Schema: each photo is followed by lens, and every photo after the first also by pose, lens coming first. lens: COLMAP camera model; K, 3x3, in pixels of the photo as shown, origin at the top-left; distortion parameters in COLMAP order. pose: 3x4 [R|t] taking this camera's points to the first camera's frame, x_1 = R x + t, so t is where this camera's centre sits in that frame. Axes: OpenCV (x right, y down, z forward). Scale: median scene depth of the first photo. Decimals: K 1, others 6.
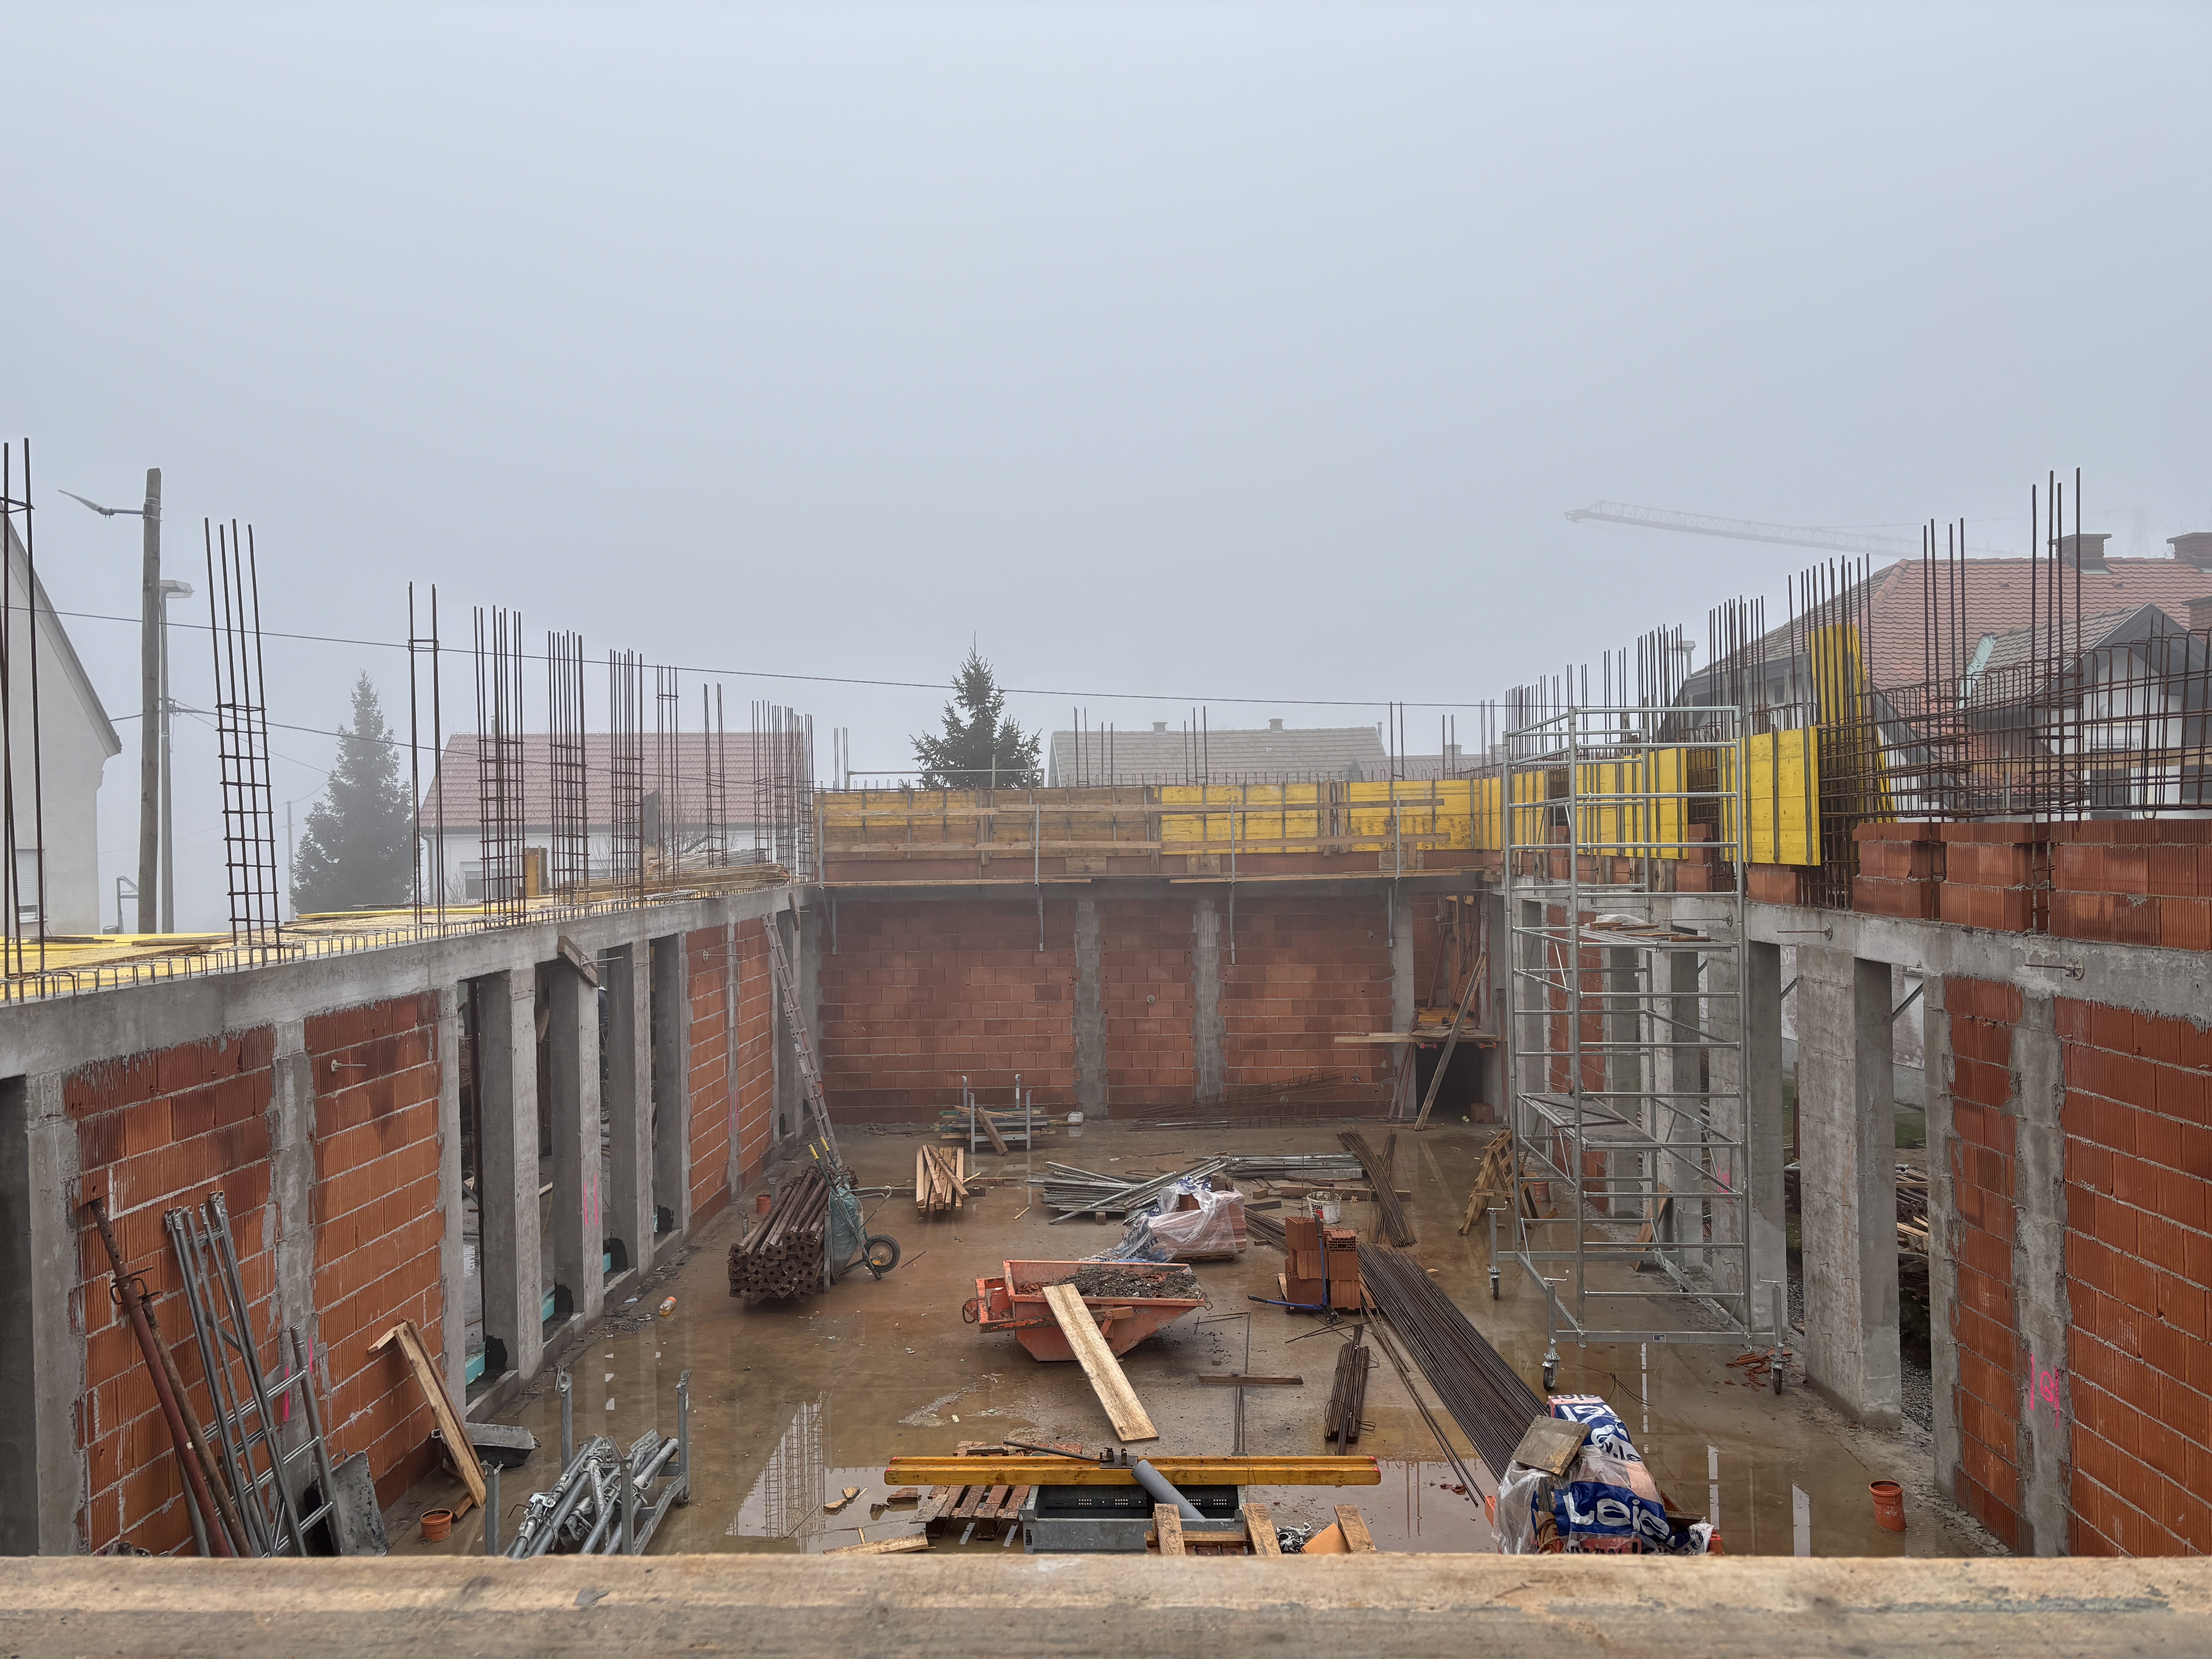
lens RADIAL K [[1702.1, 0, 1096.5], [0, 1702.1, 845.3], [0, 0, 1]] dist [0.037145, -0.018701]
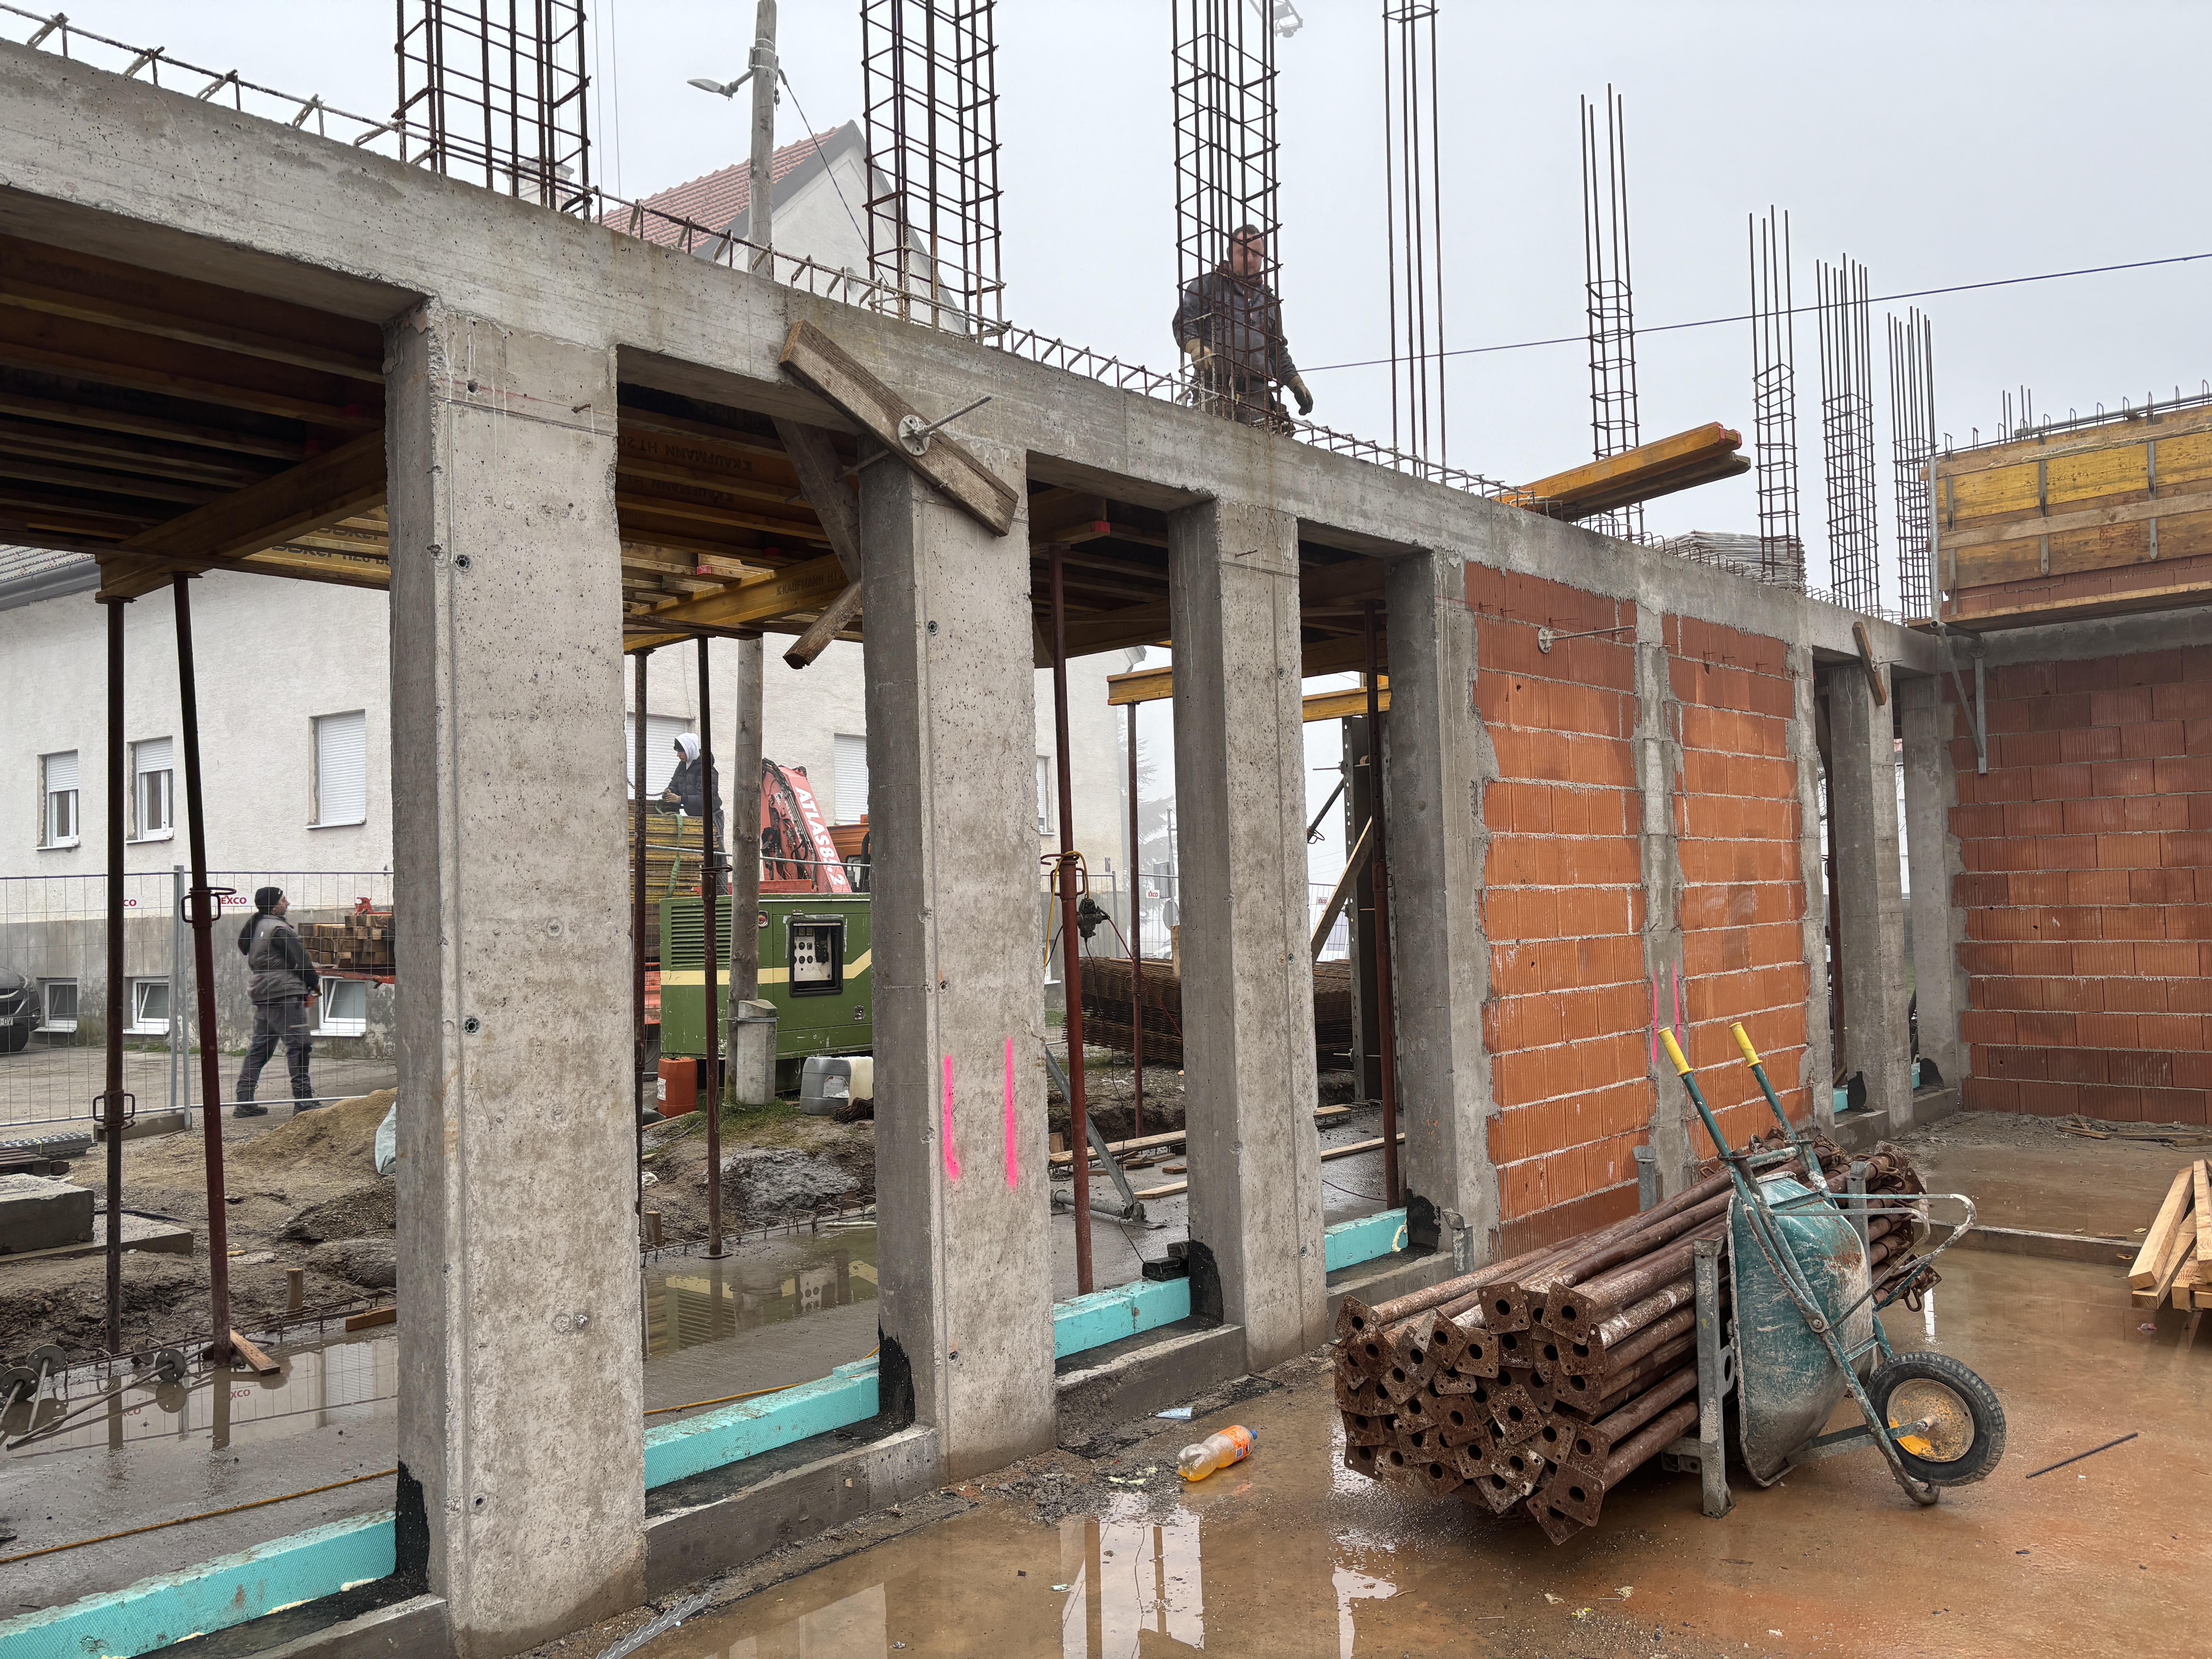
lens RADIAL K [[1681.7, 0, 1086.4], [0, 1681.7, 832.9], [0, 0, 1]] dist [0.035460, -0.031857]
pose [[0.753165, -0.032943, -0.657007, -0.034312], [0.008539, 0.999151, -0.040309, 0.127306], [0.657777, 0.024749, 0.752806, 0.582749]]
